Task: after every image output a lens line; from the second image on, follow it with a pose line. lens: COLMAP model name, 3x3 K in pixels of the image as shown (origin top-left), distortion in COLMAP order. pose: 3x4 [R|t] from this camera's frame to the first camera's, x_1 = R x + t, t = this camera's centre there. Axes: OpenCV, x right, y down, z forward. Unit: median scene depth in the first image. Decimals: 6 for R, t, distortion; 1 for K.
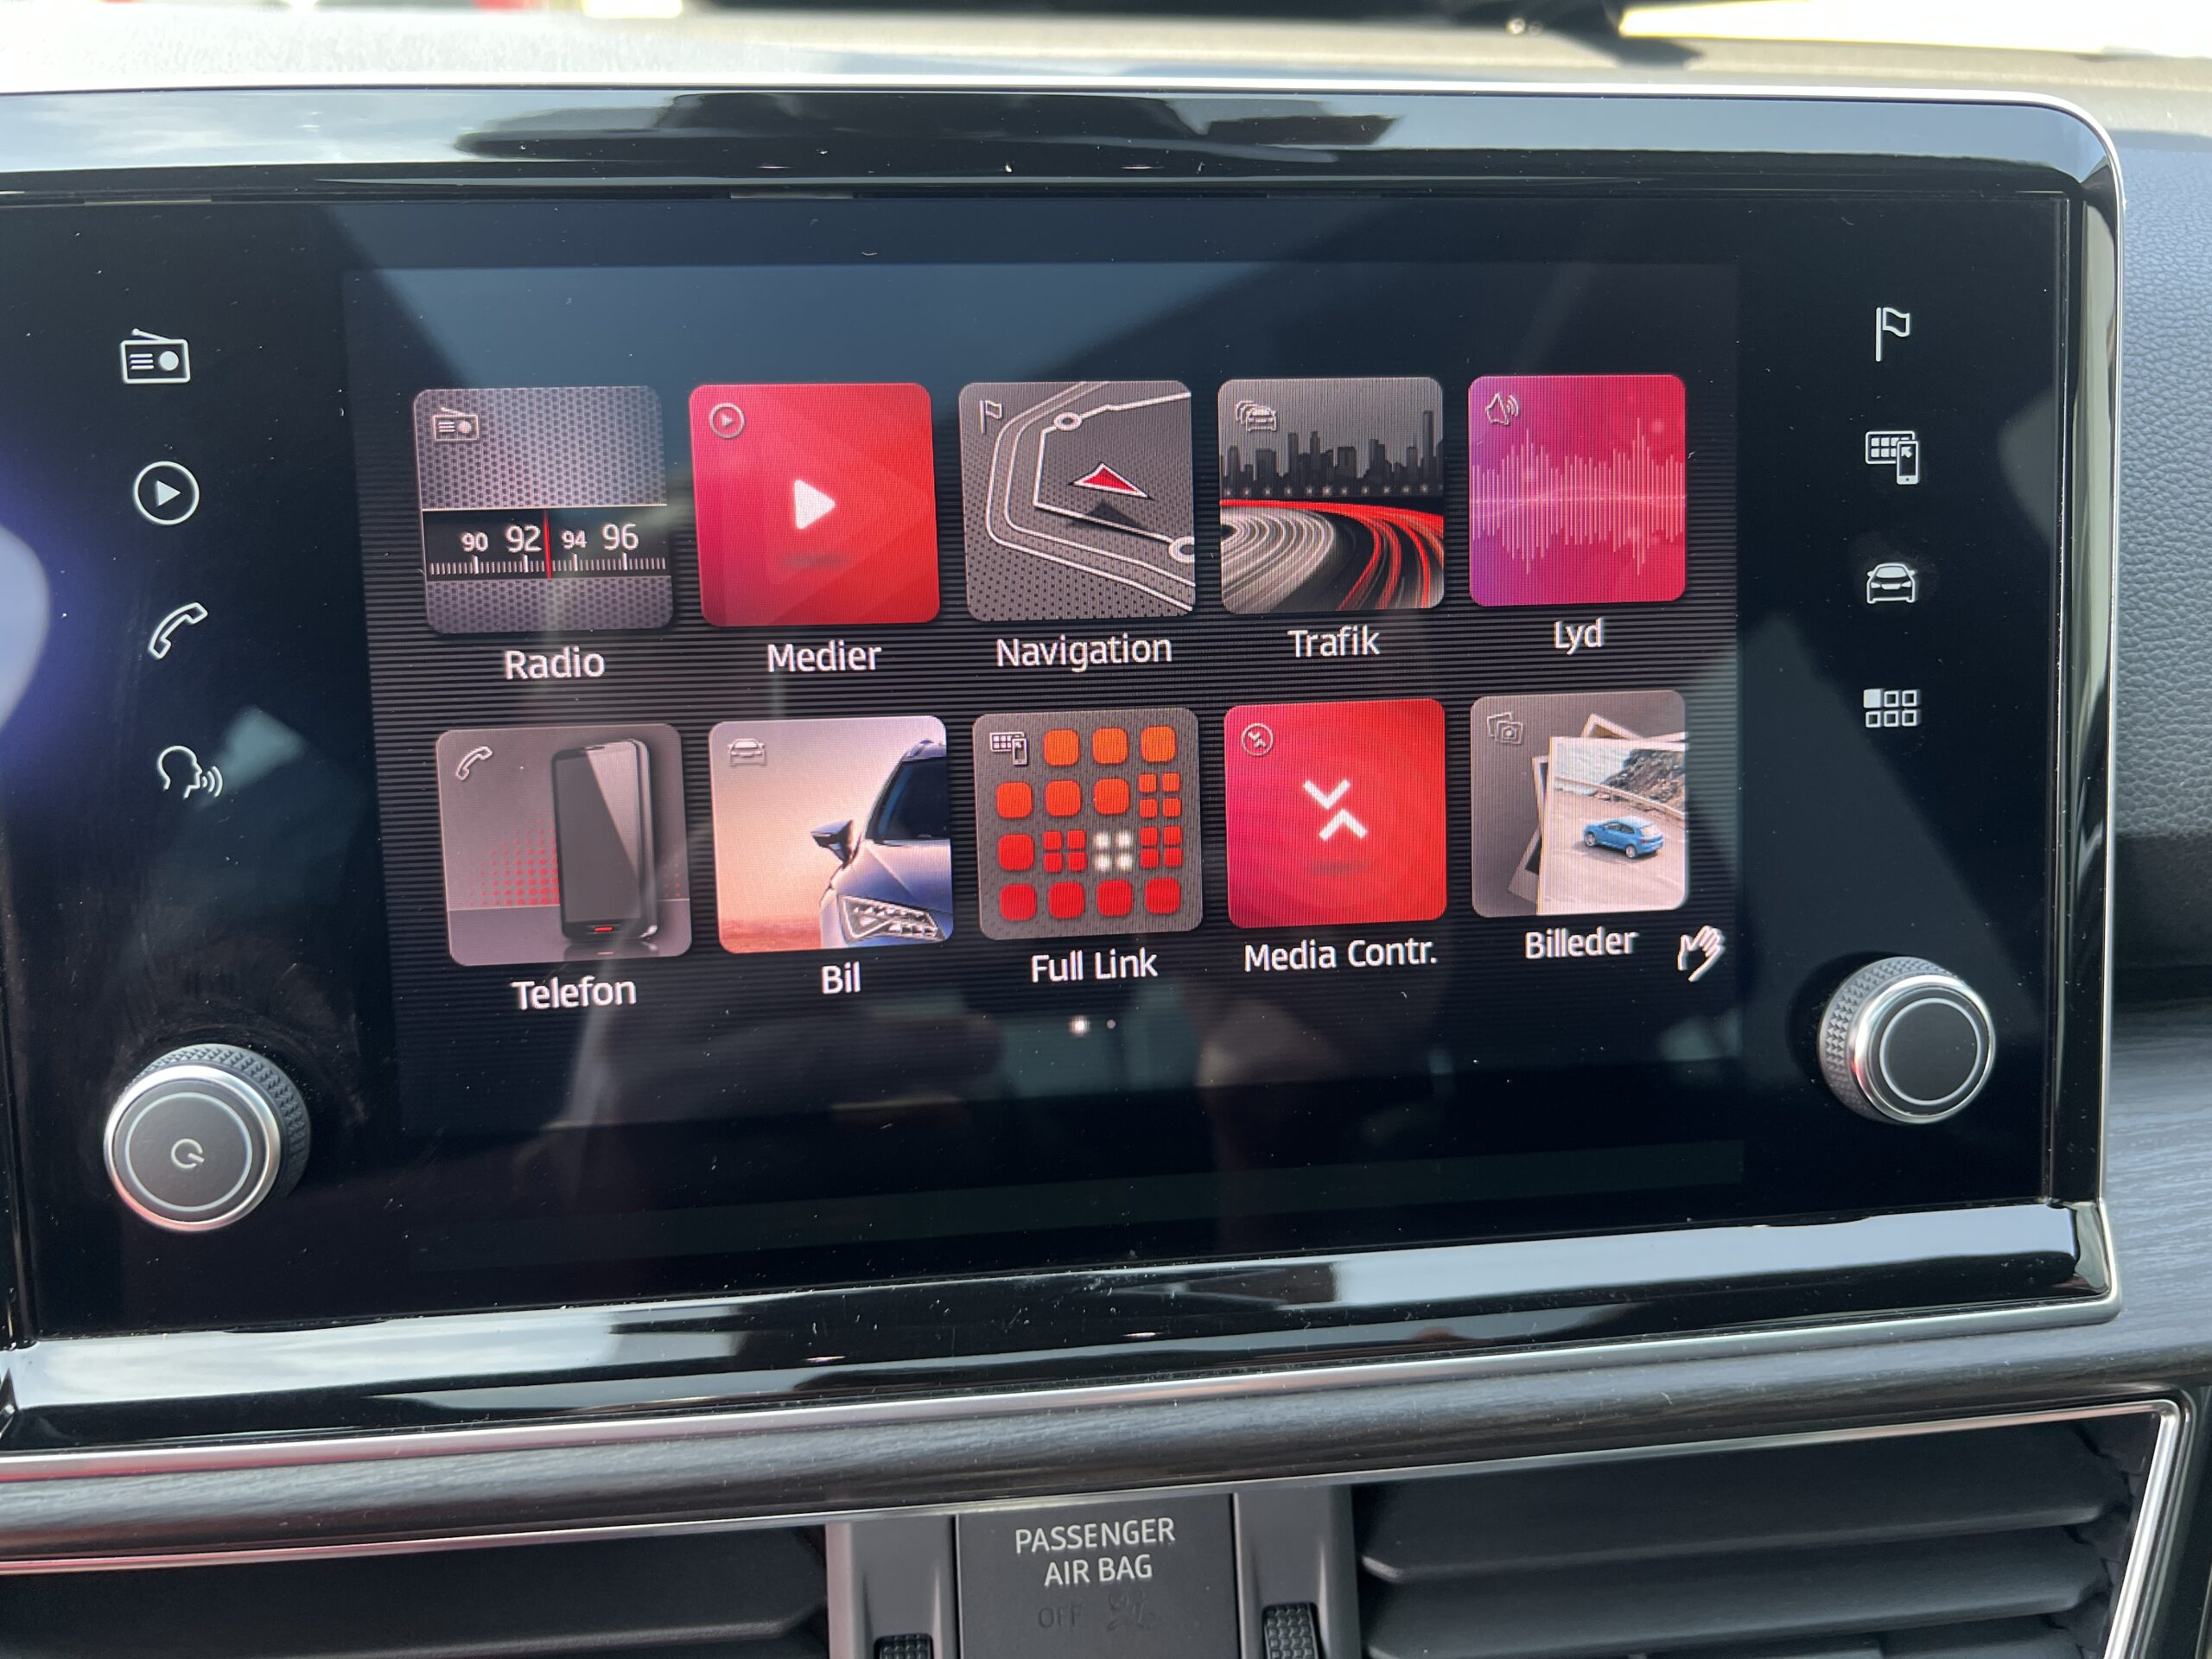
lens RADIAL K [[1681.9, 0, 1099.6], [0, 1681.9, 838.0], [0, 0, 1]] dist [0.047396, -0.064204]
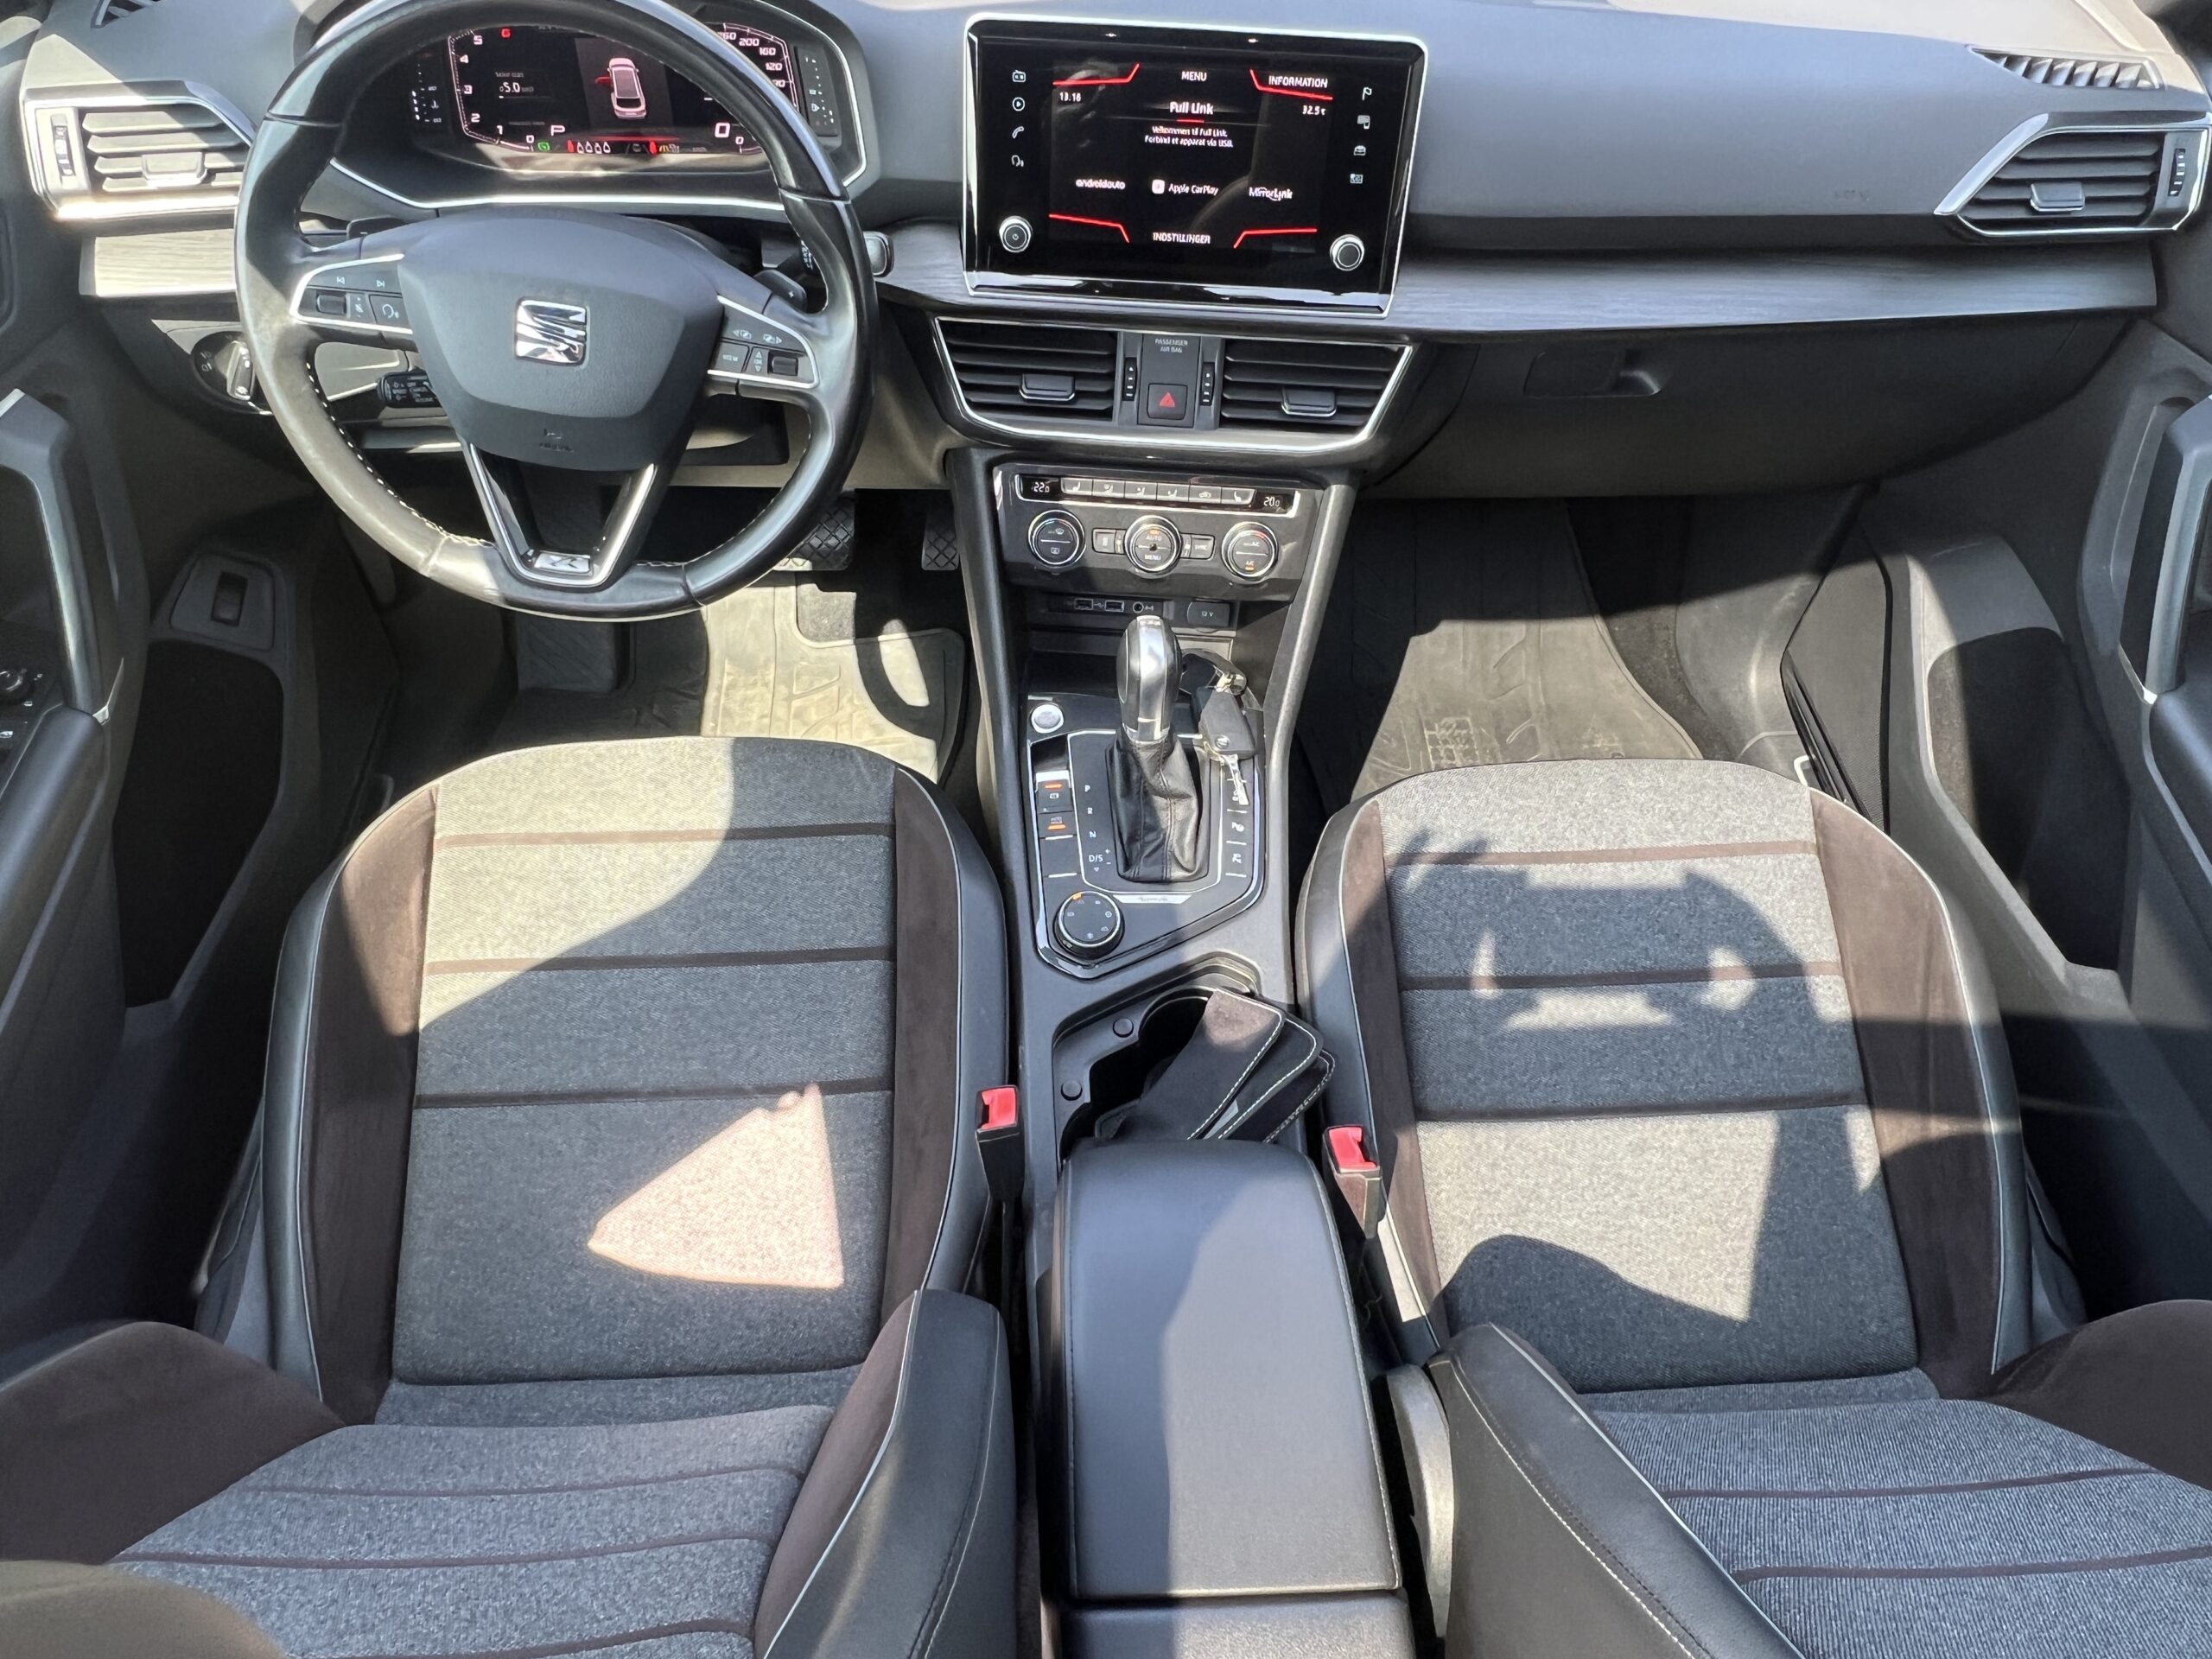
lens RADIAL K [[1520.7, 0, 1090.6], [0, 1520.7, 831.7], [0, 0, 1]] dist [-0.000389, -0.001686]
pose [[0.987464, 0.138787, -0.075194, 0.299655], [-0.090564, 0.888300, 0.450246, -0.298581], [0.129283, -0.437791, 0.889733, -3.655885]]
